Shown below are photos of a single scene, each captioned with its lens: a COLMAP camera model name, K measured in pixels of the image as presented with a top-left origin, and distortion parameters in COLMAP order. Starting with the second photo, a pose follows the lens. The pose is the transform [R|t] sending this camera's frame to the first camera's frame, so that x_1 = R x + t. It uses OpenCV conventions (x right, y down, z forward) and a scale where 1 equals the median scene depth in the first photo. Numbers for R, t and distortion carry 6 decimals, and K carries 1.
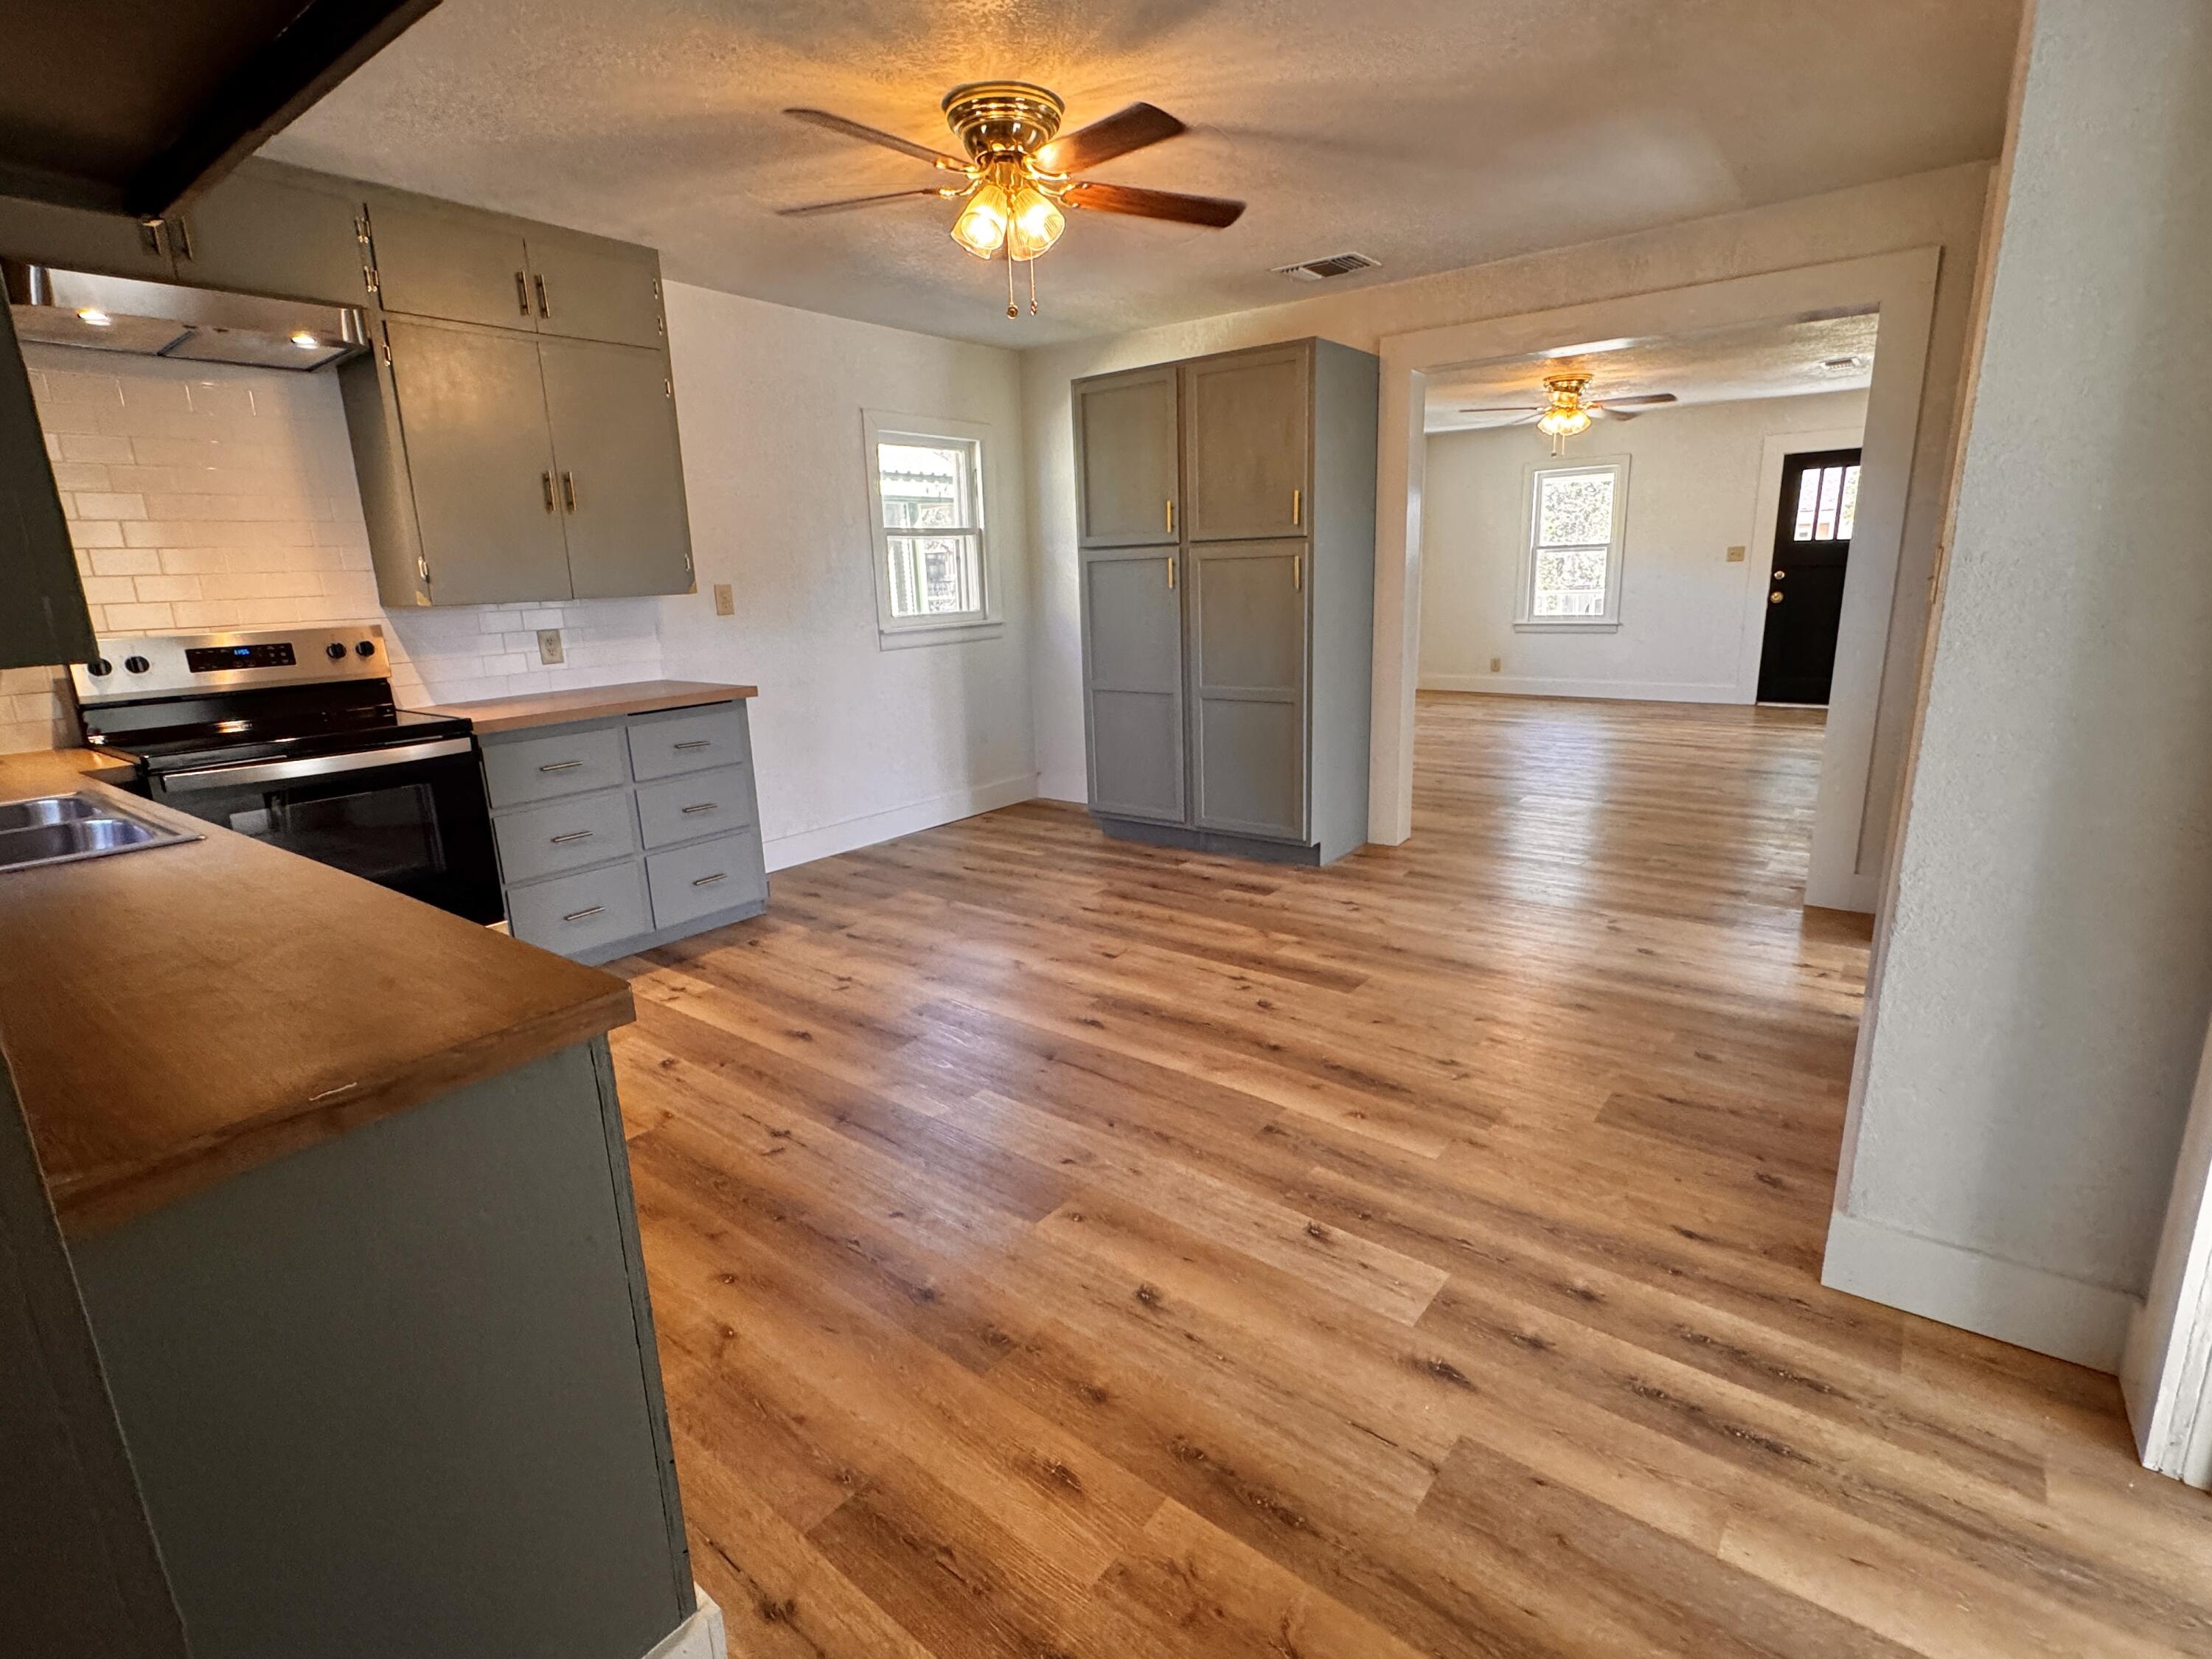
lens RADIAL K [[1065.8, 0, 1100.3], [0, 1065.8, 825.2], [0, 0, 1]] dist [0.002944, -0.000325]
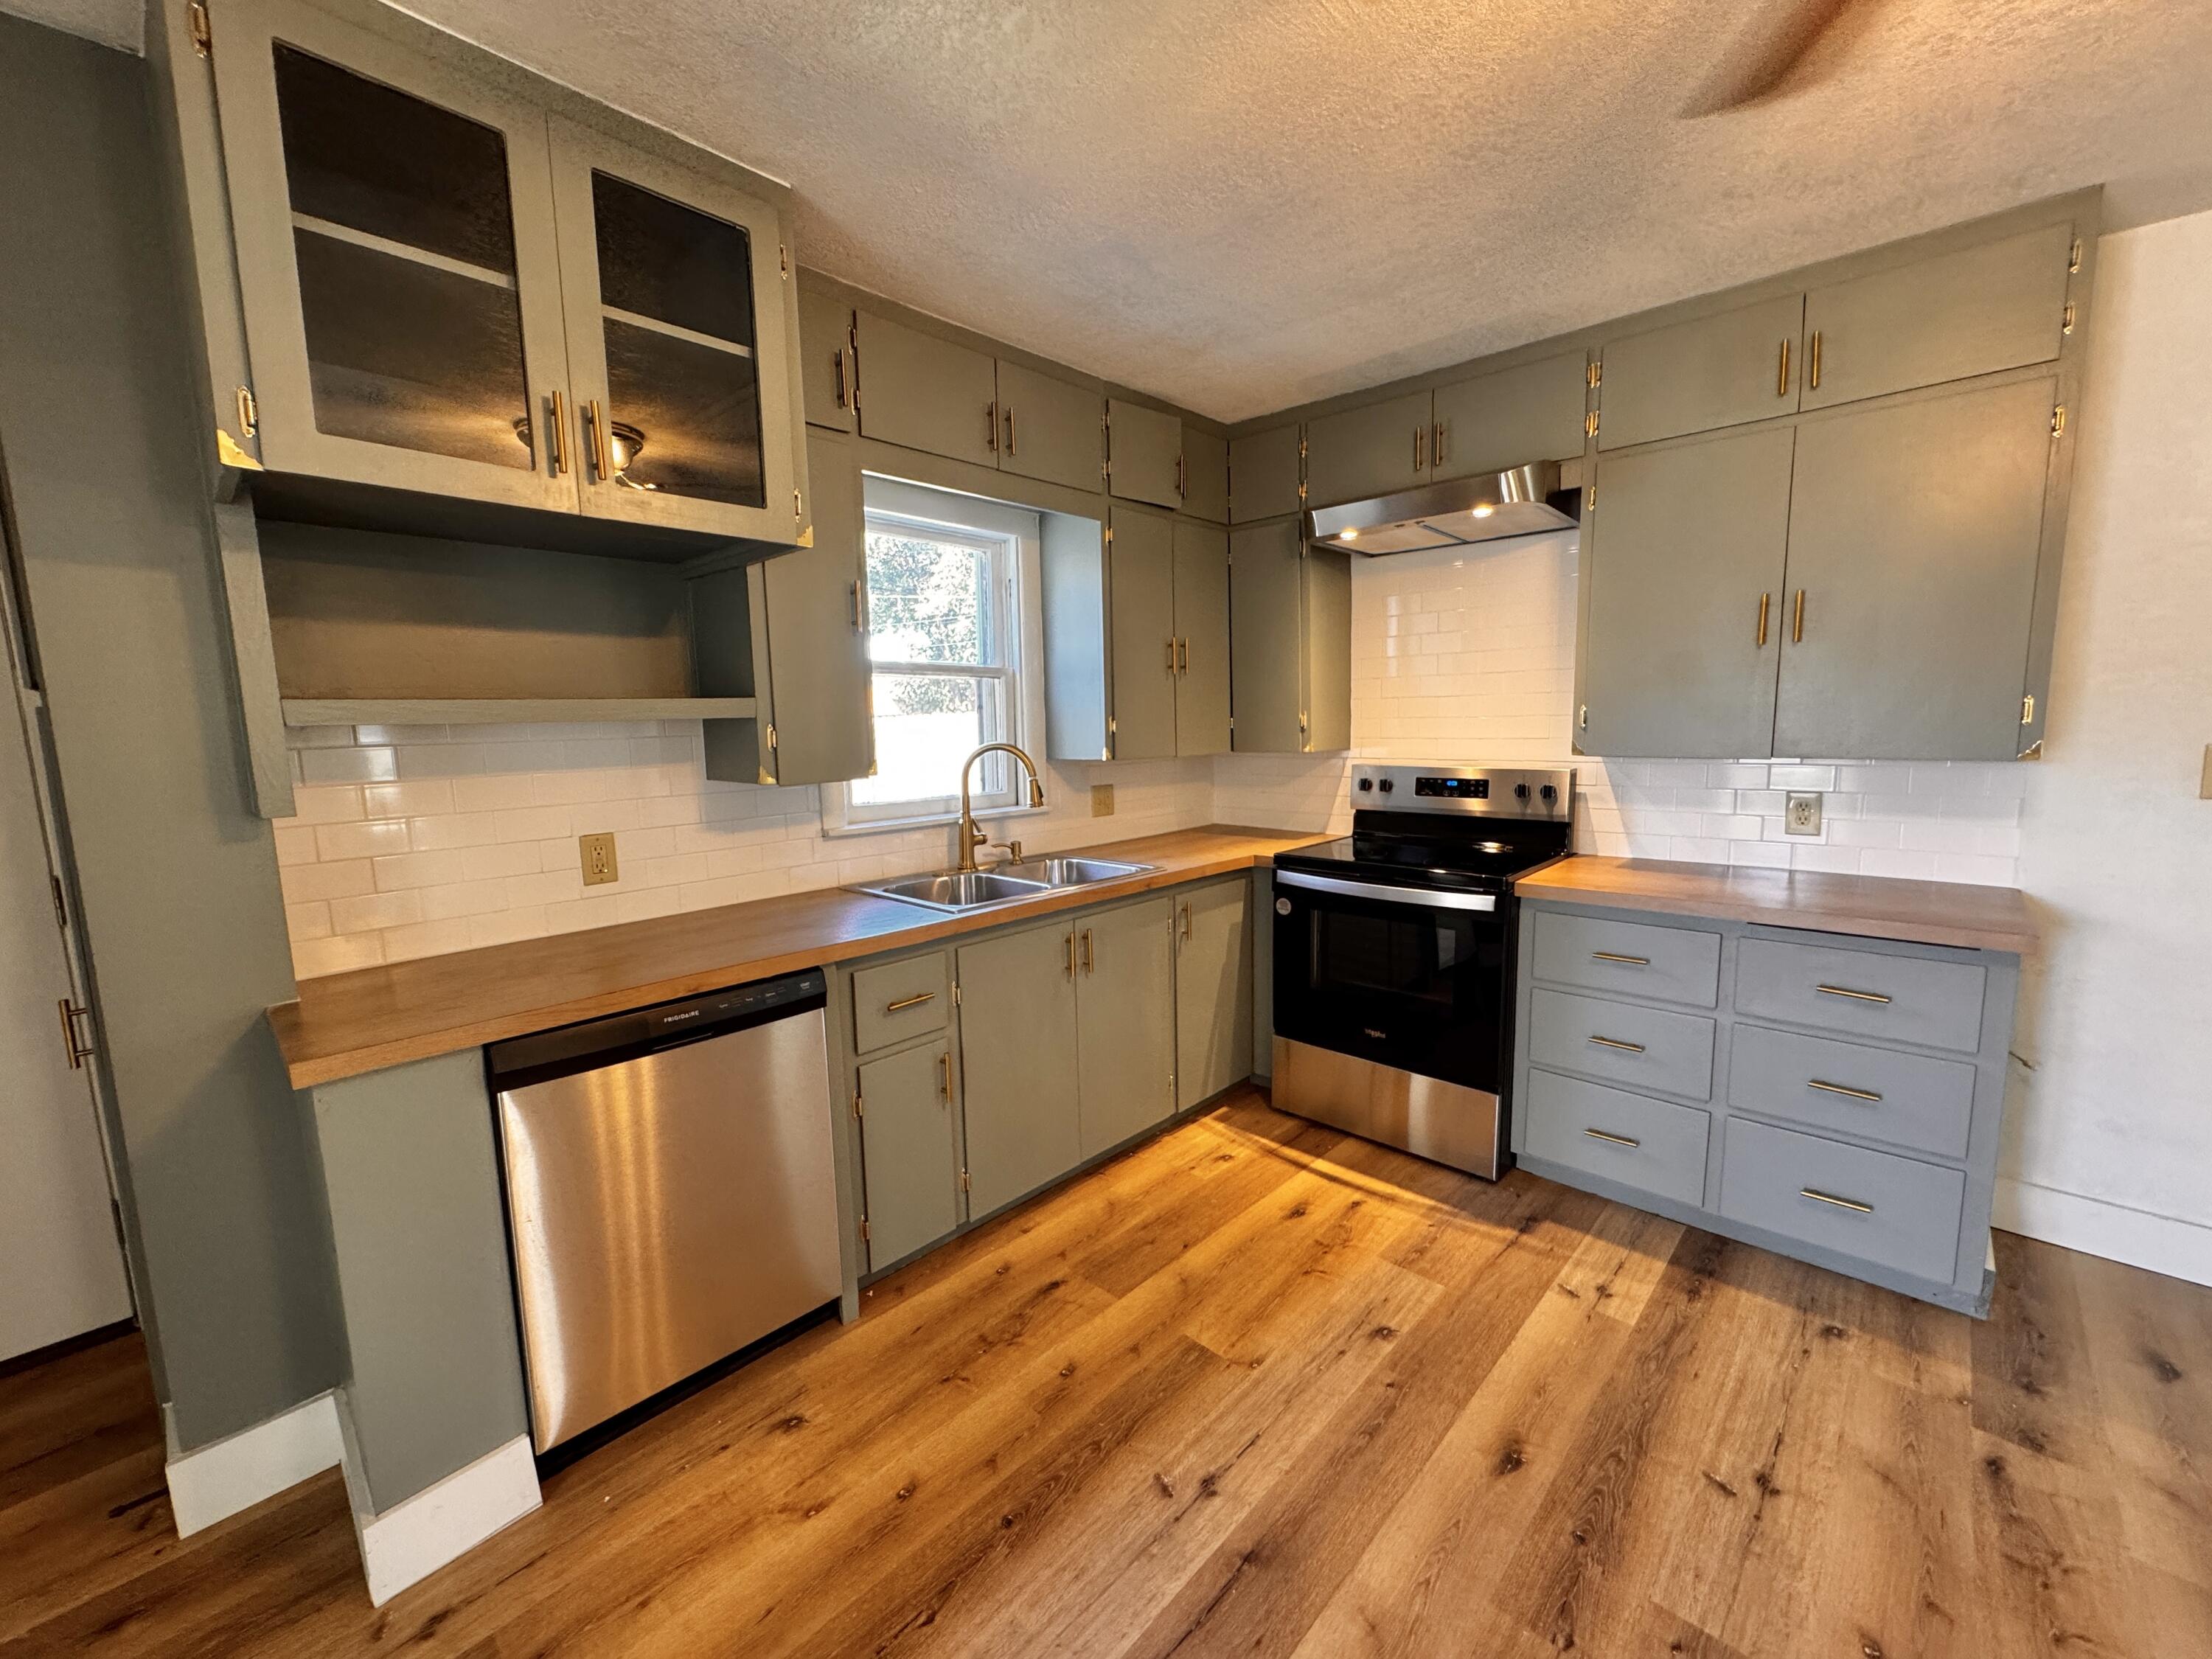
lens RADIAL K [[882.7, 0, 1103.1], [0, 882.7, 830.2], [0, 0, 1]] dist [-0.003543, 0.000613]
pose [[-0.099457, 0.159887, -0.982112, 0.185742], [-0.209481, 0.961521, 0.177749, -0.190391], [0.972742, 0.223412, -0.062136, 0.644551]]
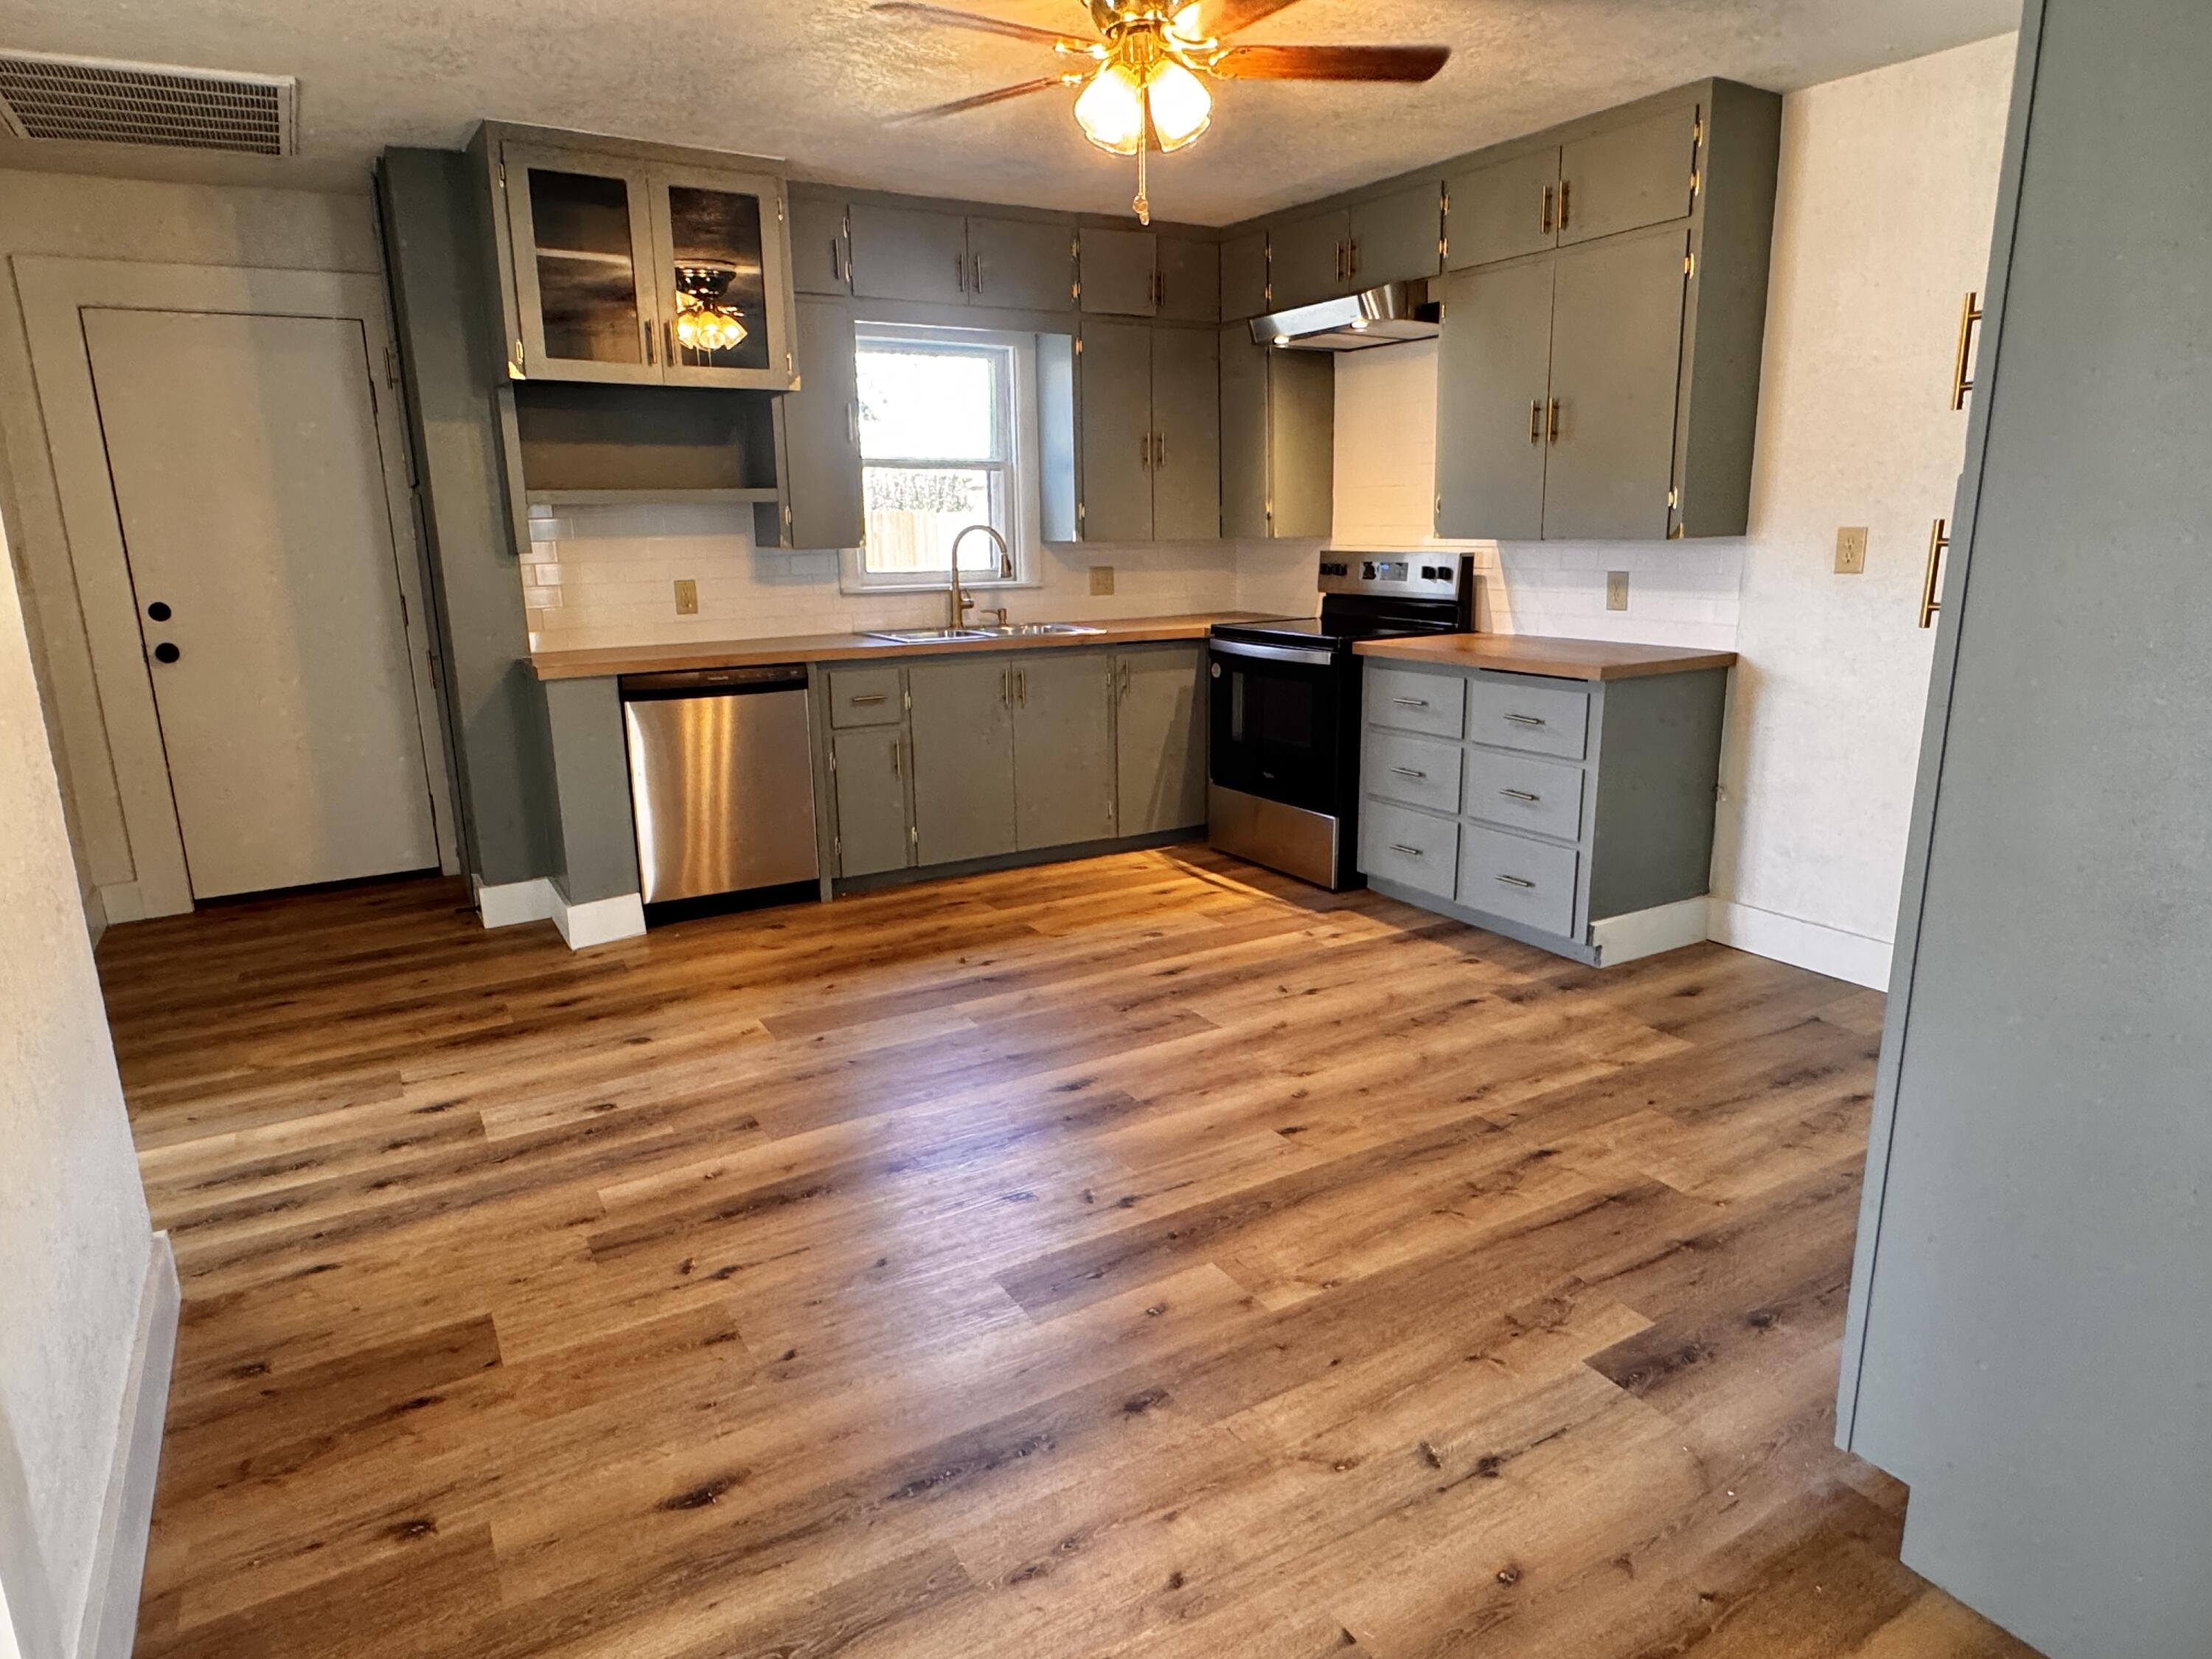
lens RADIAL K [[1295.5, 0, 1088.7], [0, 1295.5, 829.9], [0, 0, 1]] dist [-0.002712, -0.002395]
pose [[-0.368623, 0.252021, -0.894764, 0.760454], [-0.191464, 0.921325, 0.338381, -0.308115], [0.909648, 0.296050, -0.291369, 1.136766]]
